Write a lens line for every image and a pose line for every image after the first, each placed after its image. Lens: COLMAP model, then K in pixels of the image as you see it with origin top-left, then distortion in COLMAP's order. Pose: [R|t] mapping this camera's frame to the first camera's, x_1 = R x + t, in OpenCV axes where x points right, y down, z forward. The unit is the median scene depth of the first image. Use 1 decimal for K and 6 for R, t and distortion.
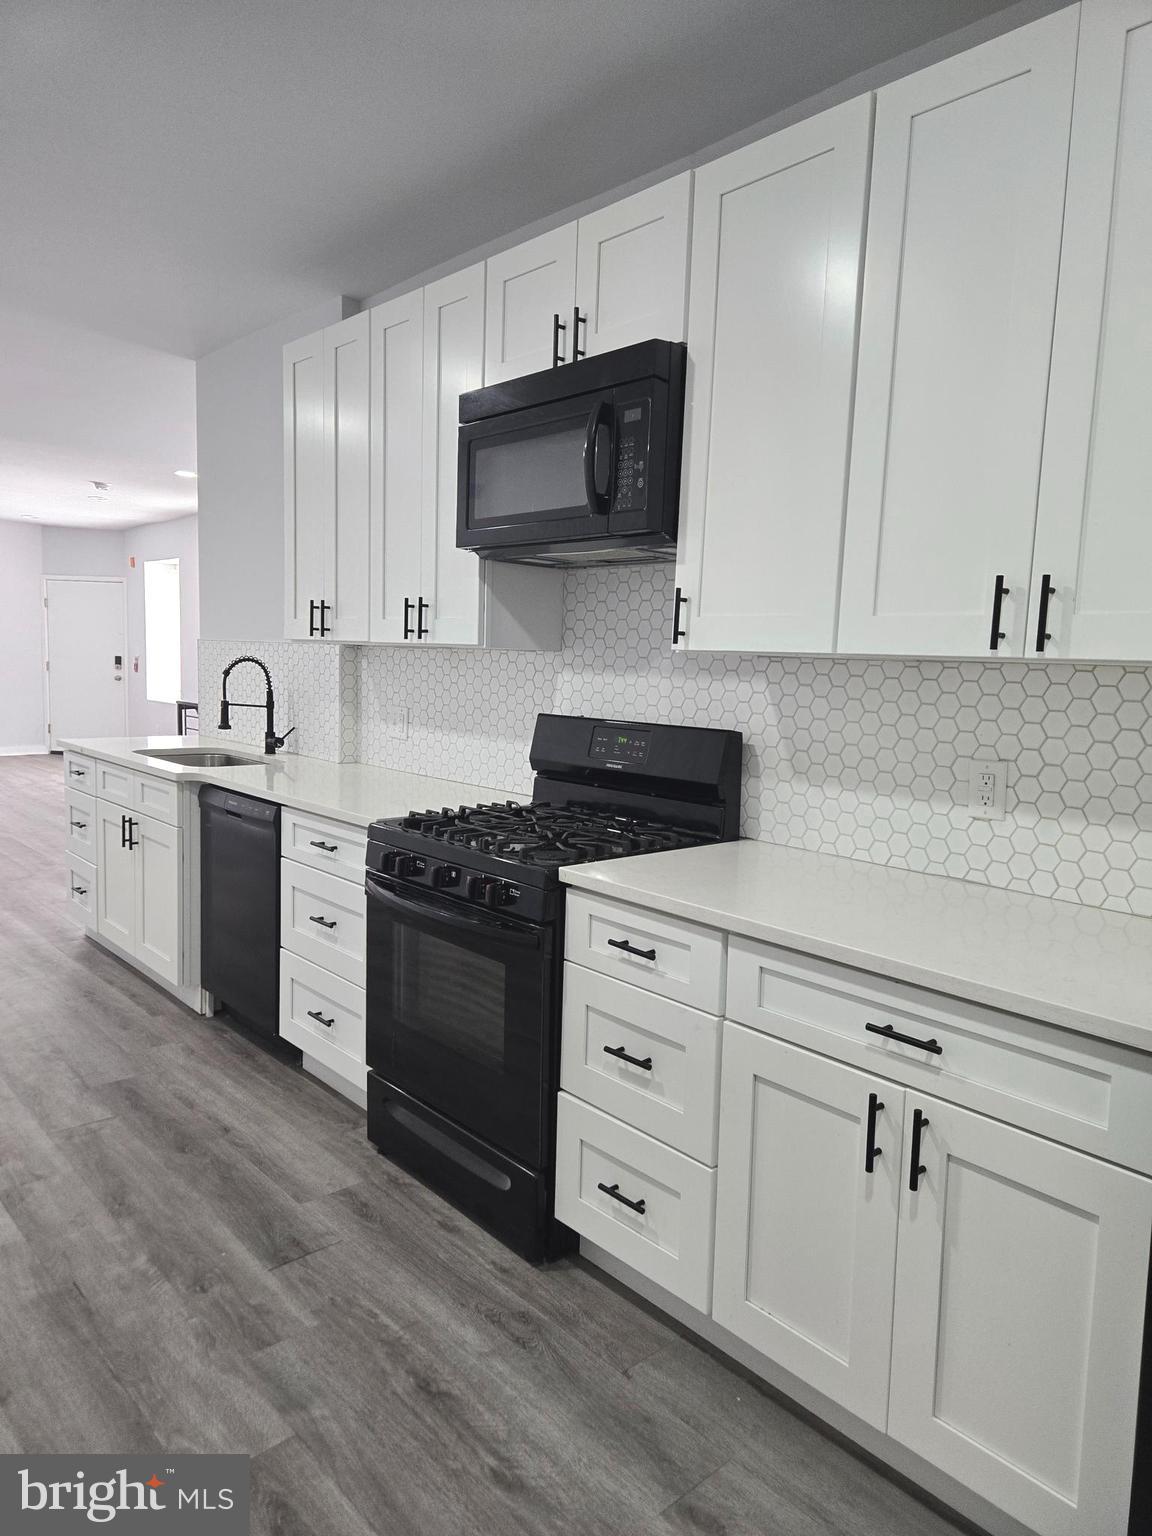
lens RADIAL K [[1041.0, 0, 609.4], [0, 1041.0, 758.0], [0, 0, 1]] dist [0.070796, -0.058377]
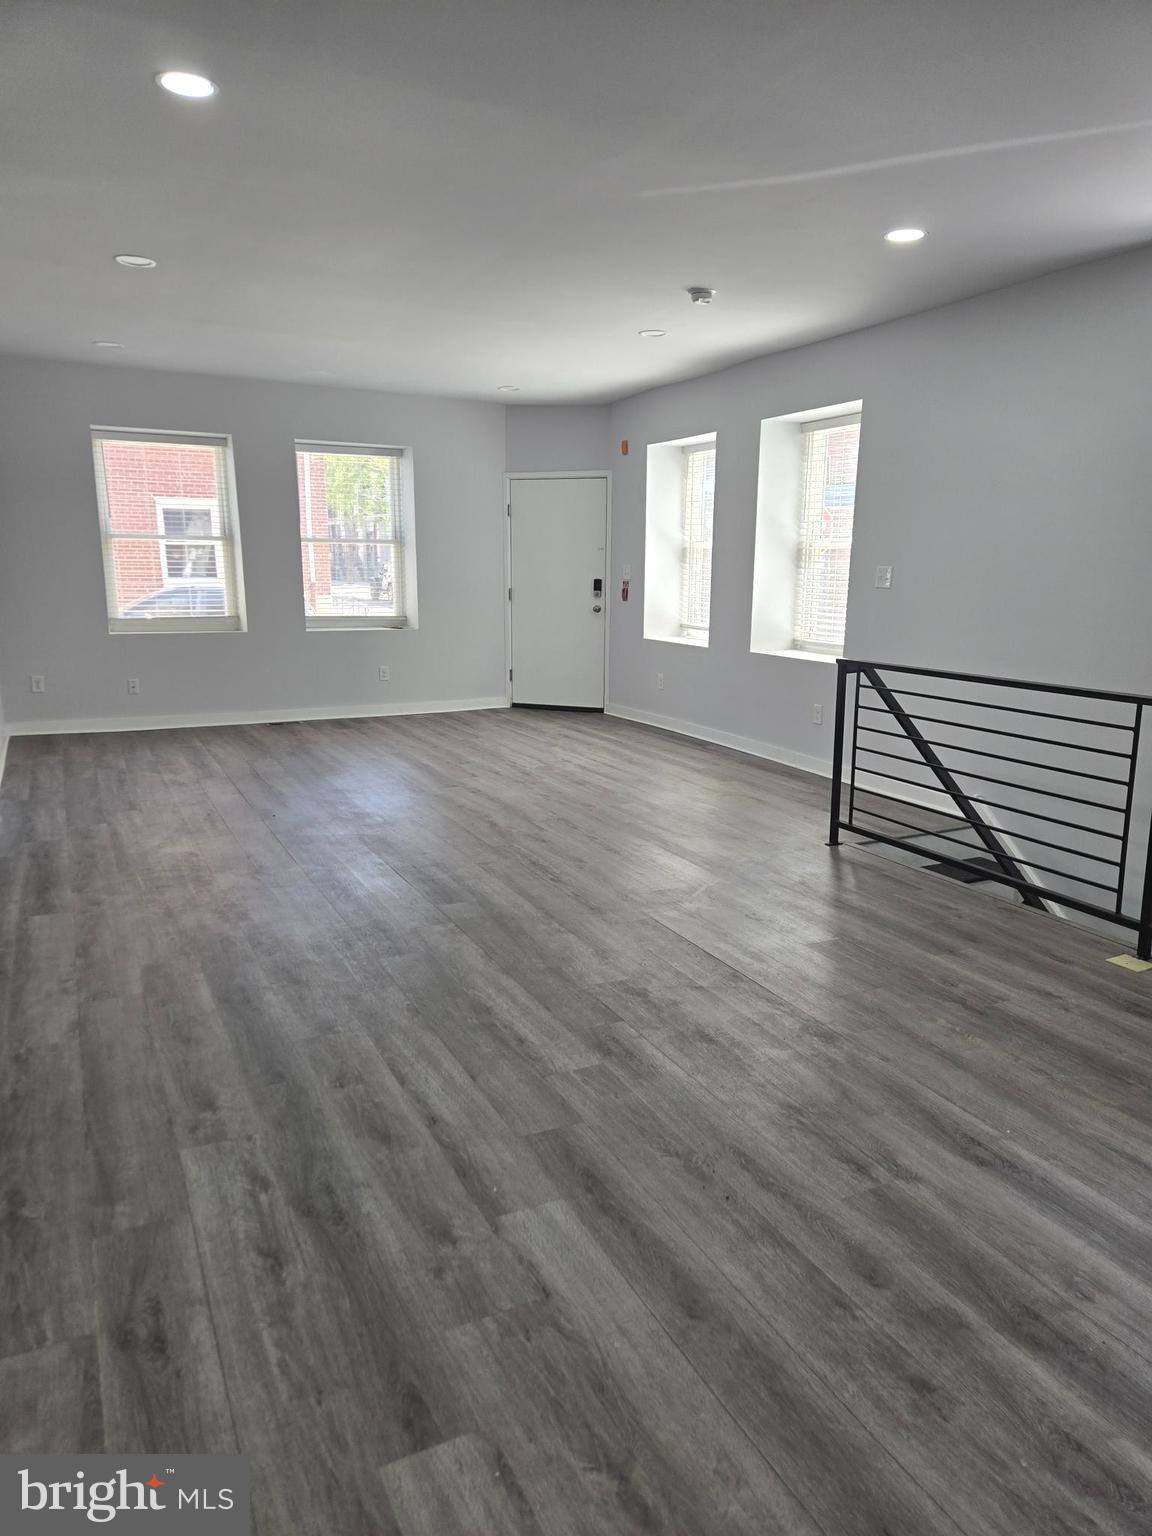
lens RADIAL K [[1041.0, 0, 579.0], [0, 1041.0, 757.1], [0, 0, 1]] dist [0.070796, -0.058377]
pose [[0.962587, 0.028666, -0.269453, -0.279427], [-0.009058, 0.997237, 0.073736, -0.025422], [0.270822, -0.068537, 0.960187, 0.278930]]
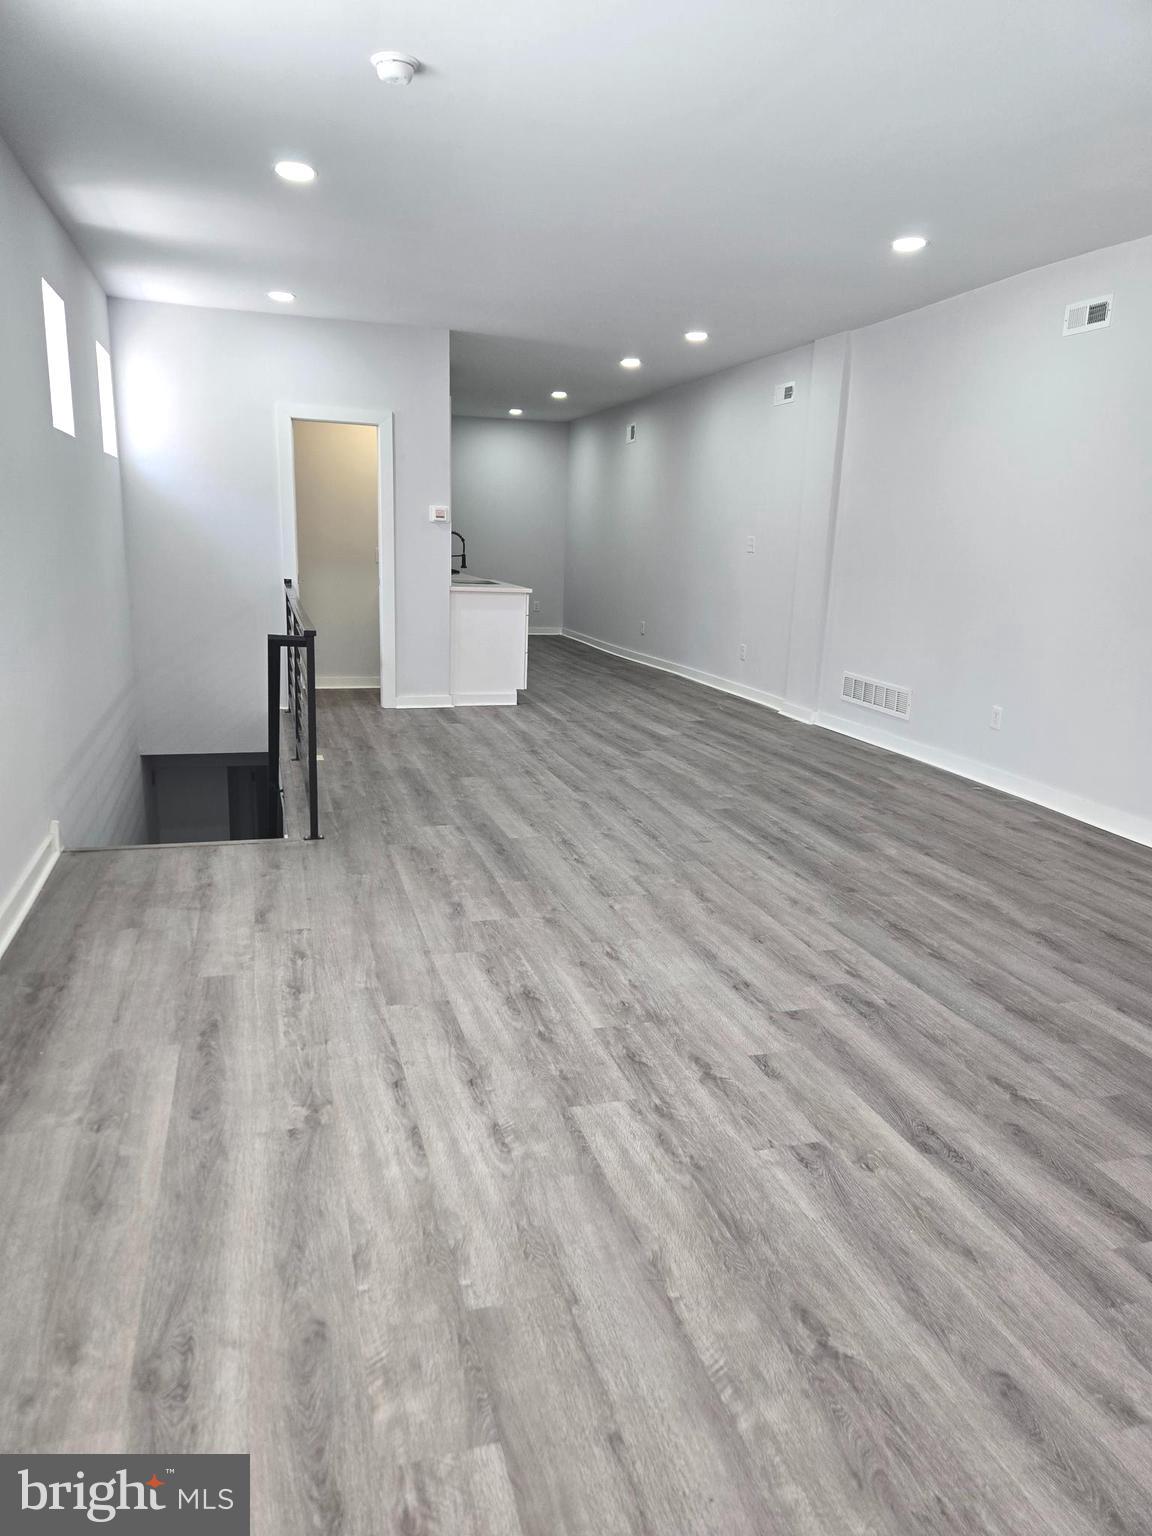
lens RADIAL K [[1041.0, 0, 584.2], [0, 1041.0, 762.0], [0, 0, 1]] dist [0.070796, -0.058377]
pose [[-0.906513, -0.147599, 0.395536, -0.524841], [-0.015310, 0.947771, 0.318584, -0.107264], [-0.421900, 0.282745, -0.861427, 0.981566]]
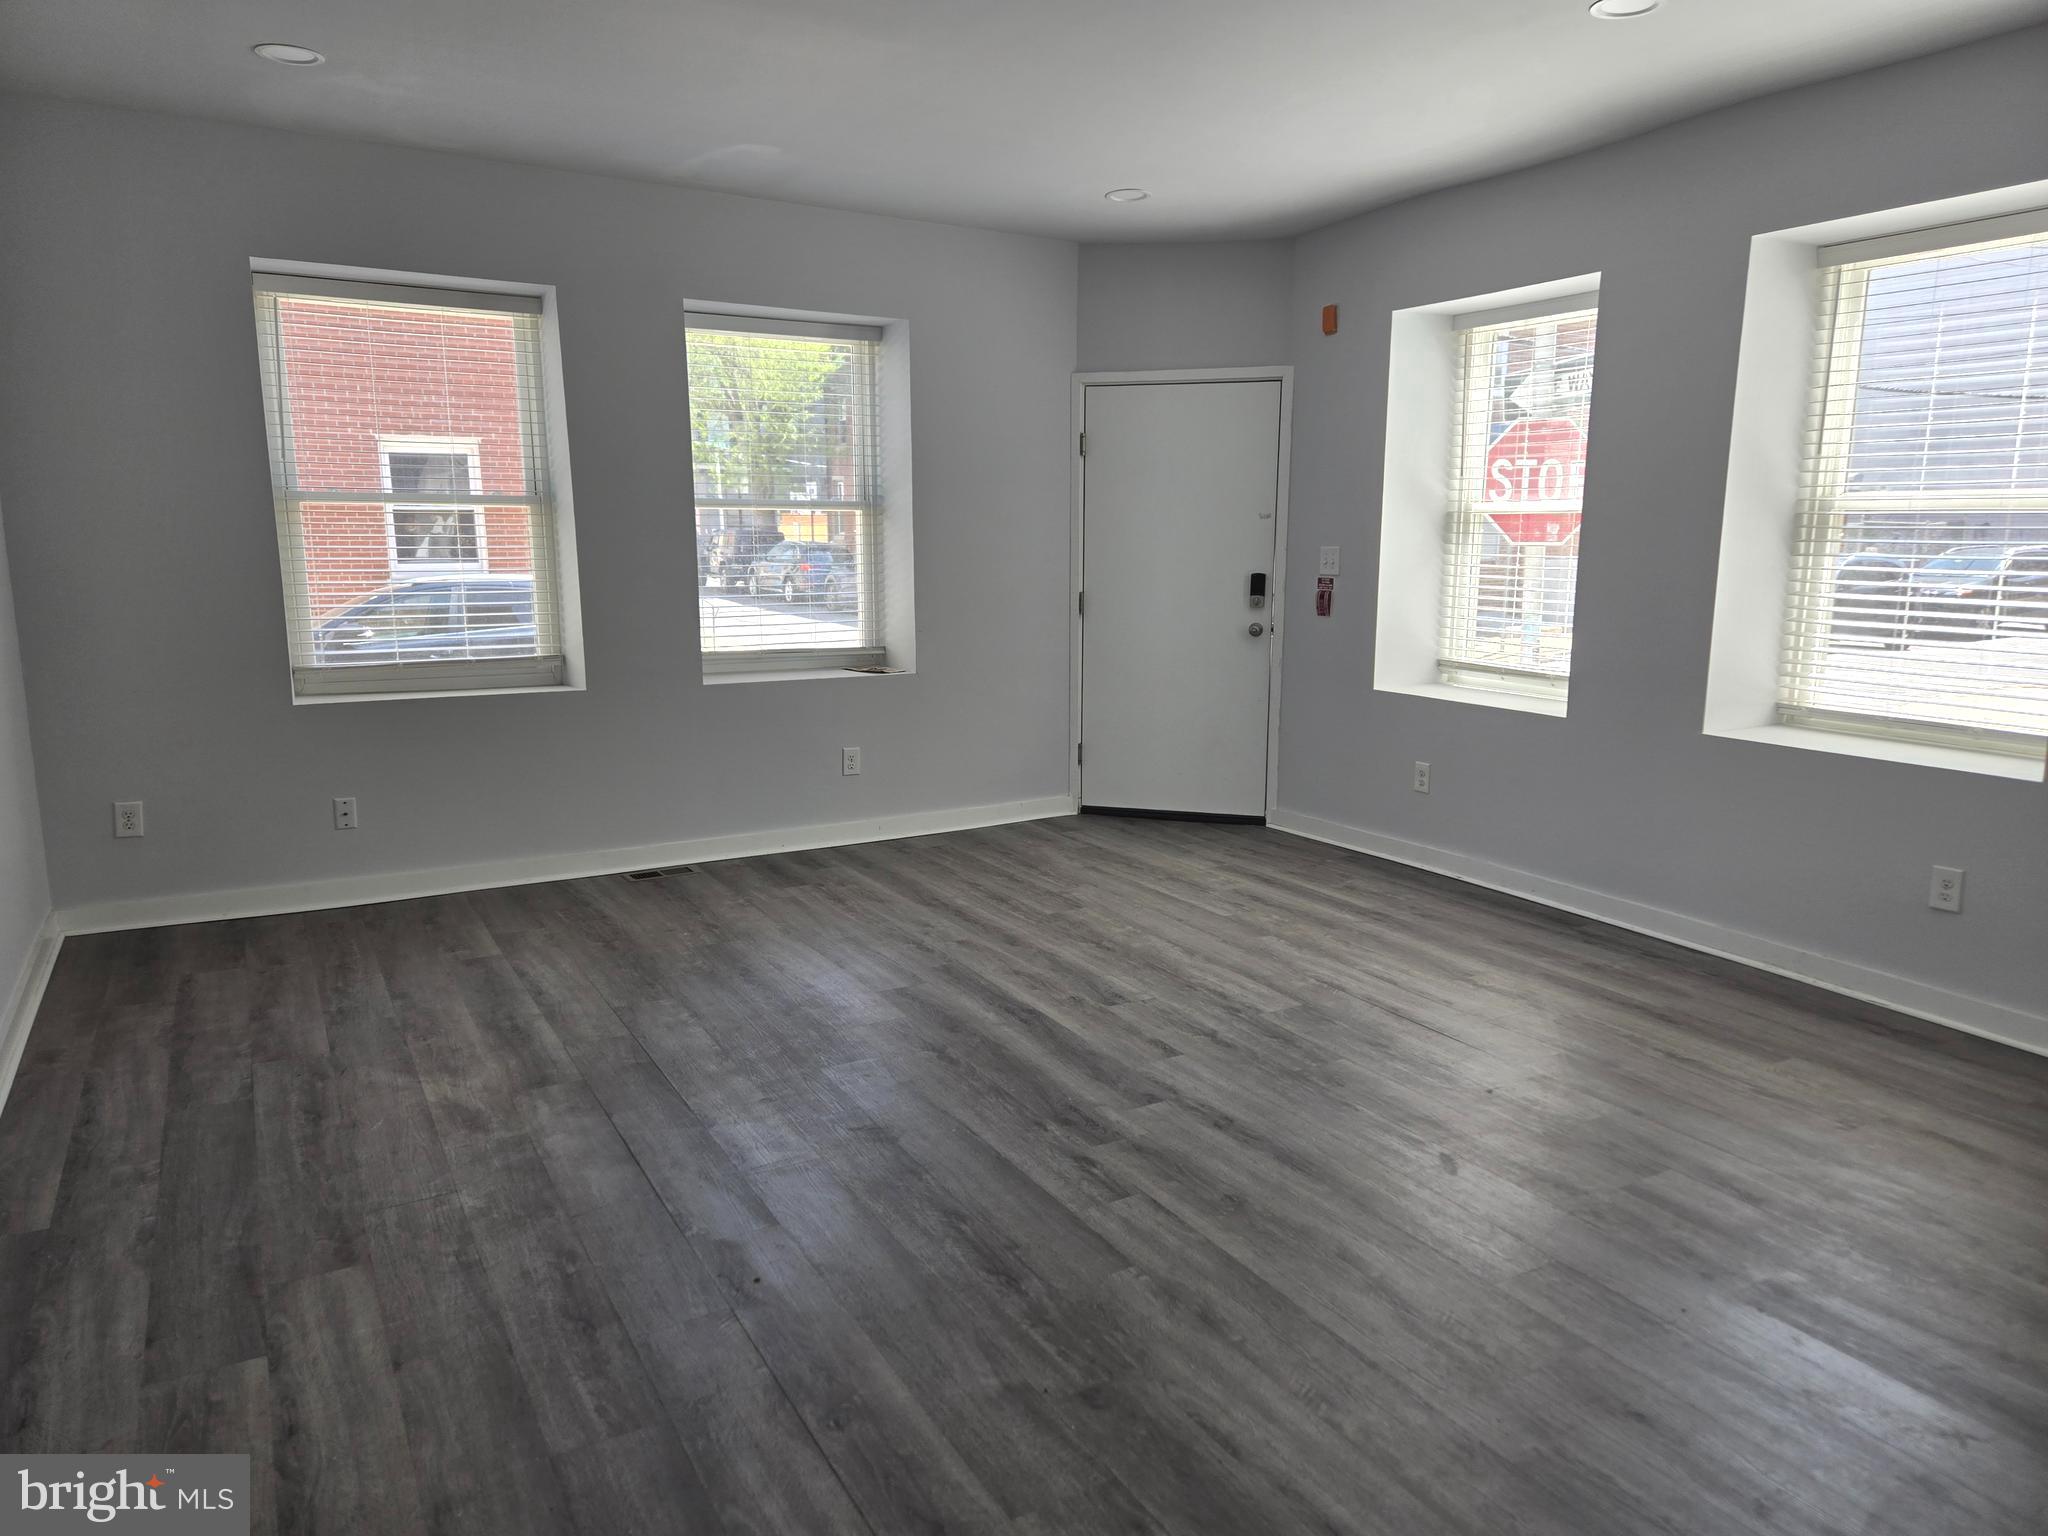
lens RADIAL K [[1388.0, 0, 1045.4], [0, 1388.0, 749.2], [0, 0, 1]] dist [0.070796, -0.058377]
pose [[0.978215, 0.006249, -0.207500, -0.442731], [0.003255, 0.998962, 0.045433, -0.056193], [0.207569, -0.045118, 0.977179, 0.482347]]
